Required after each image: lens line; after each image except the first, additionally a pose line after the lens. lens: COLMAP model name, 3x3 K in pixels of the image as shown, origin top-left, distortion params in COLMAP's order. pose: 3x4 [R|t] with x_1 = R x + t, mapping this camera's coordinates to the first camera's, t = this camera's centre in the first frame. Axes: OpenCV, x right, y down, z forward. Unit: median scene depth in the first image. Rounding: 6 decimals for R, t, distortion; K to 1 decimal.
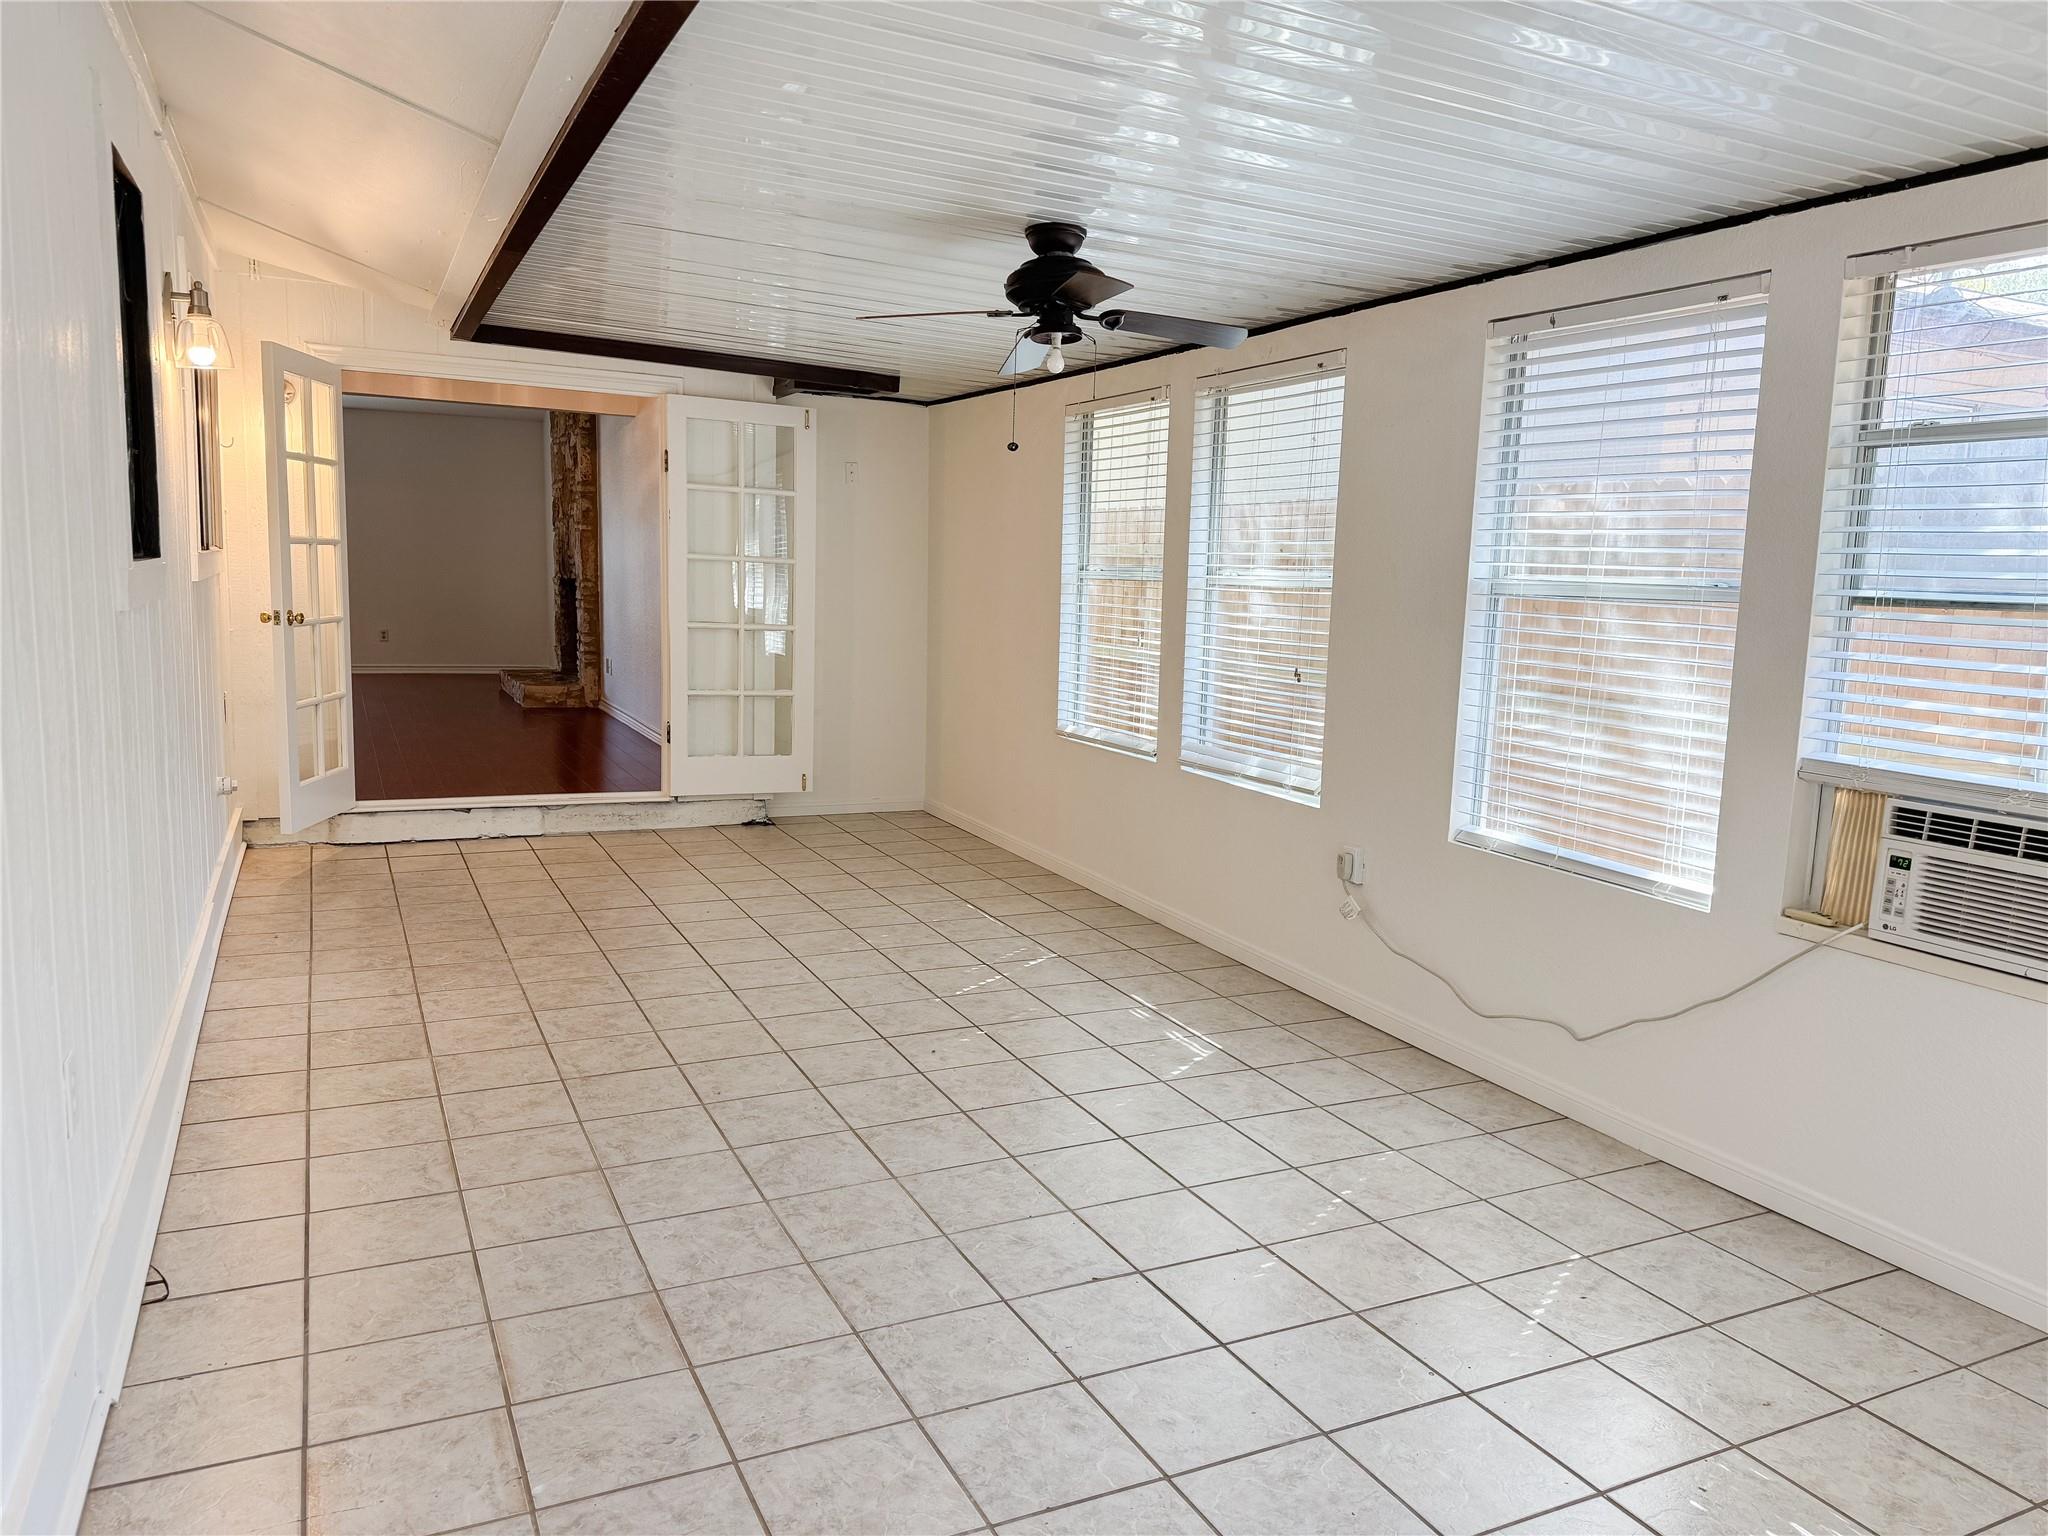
lens RADIAL K [[1420.1, 0, 1037.8], [0, 1420.1, 765.7], [0, 0, 1]] dist [0.186225, -0.271358]
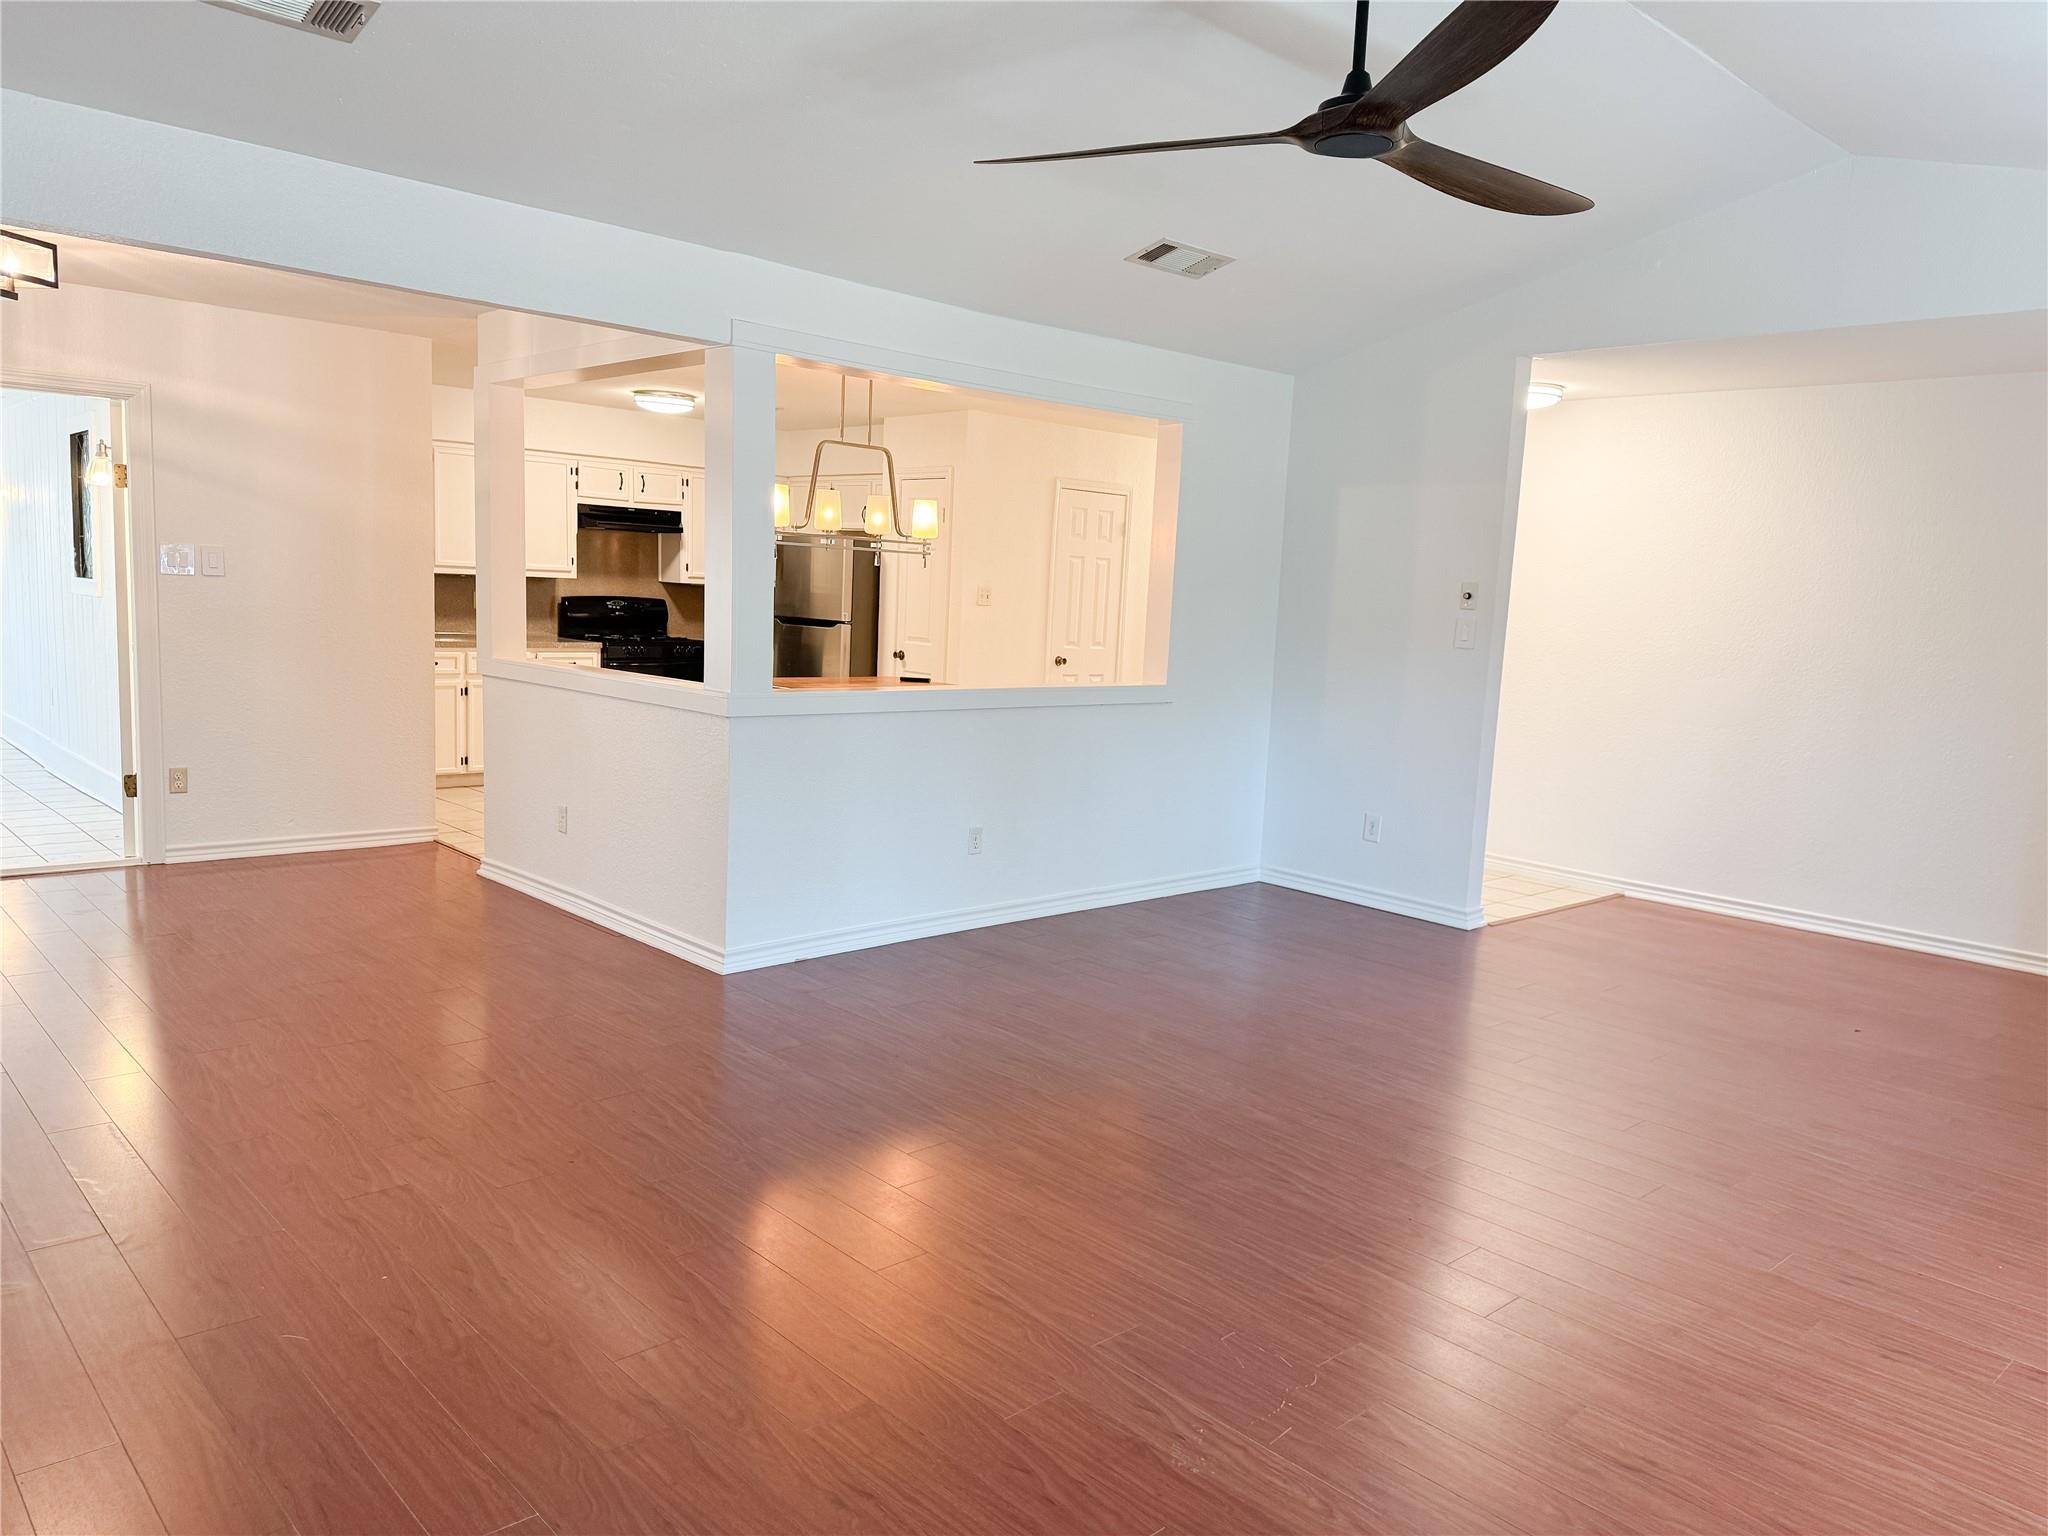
lens RADIAL K [[1426.4, 0, 1025.0], [0, 1426.4, 777.2], [0, 0, 1]] dist [0.117294, -0.159684]
pose [[-0.954704, -0.043206, -0.294403, -1.119941], [-0.119912, 0.961371, 0.247765, -0.495379], [0.272326, 0.271844, -0.923006, 3.034048]]
